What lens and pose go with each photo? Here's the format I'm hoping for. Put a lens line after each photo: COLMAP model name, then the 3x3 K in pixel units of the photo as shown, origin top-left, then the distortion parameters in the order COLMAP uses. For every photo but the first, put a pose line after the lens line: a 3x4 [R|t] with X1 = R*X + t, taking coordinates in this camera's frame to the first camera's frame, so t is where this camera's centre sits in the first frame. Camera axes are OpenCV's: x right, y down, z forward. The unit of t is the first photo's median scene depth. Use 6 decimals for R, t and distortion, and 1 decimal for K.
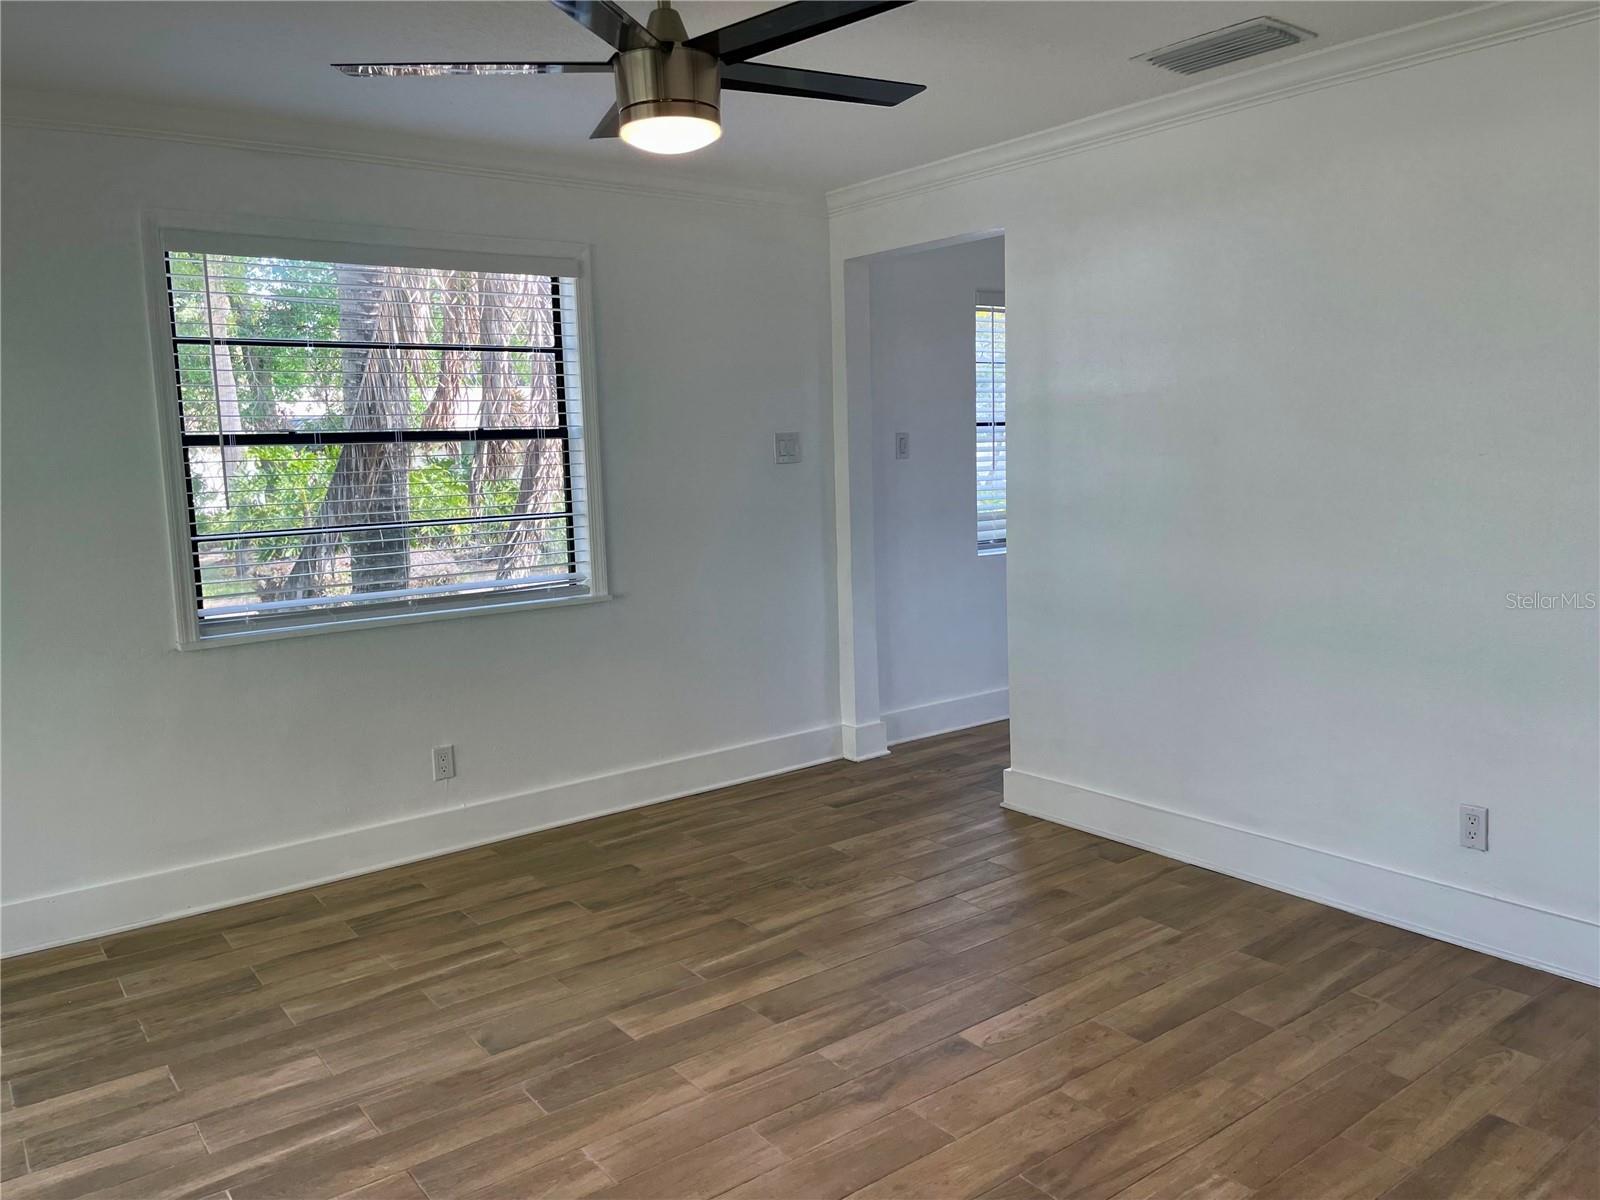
lens RADIAL K [[1198.4, 0, 800.5], [0, 1198.4, 598.4], [0, 0, 1]] dist [0.048041, -0.059506]
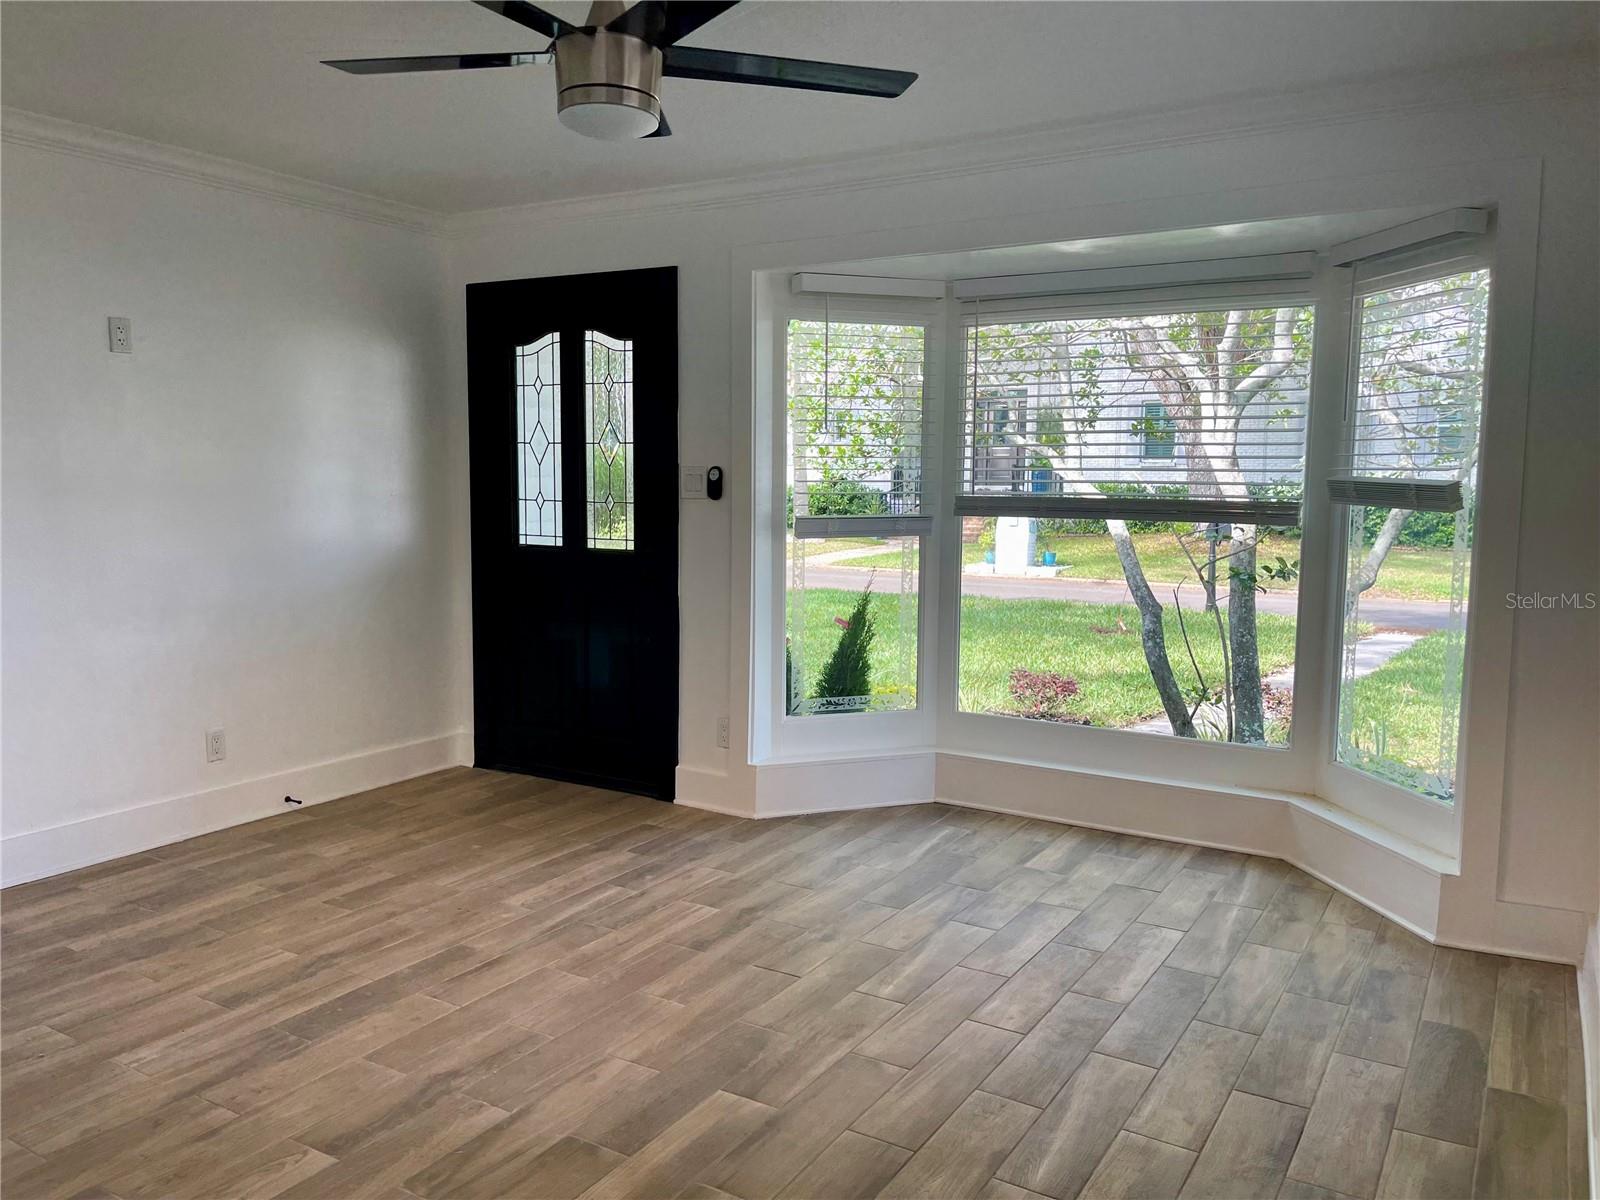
lens RADIAL K [[1198.4, 0, 803.1], [0, 1198.4, 602.5], [0, 0, 1]] dist [0.048041, -0.059506]
pose [[-0.926184, 0.065657, -0.371311, 0.125055], [-0.027668, 0.970236, 0.240576, -0.223726], [0.376055, 0.233091, -0.896801, 1.869376]]
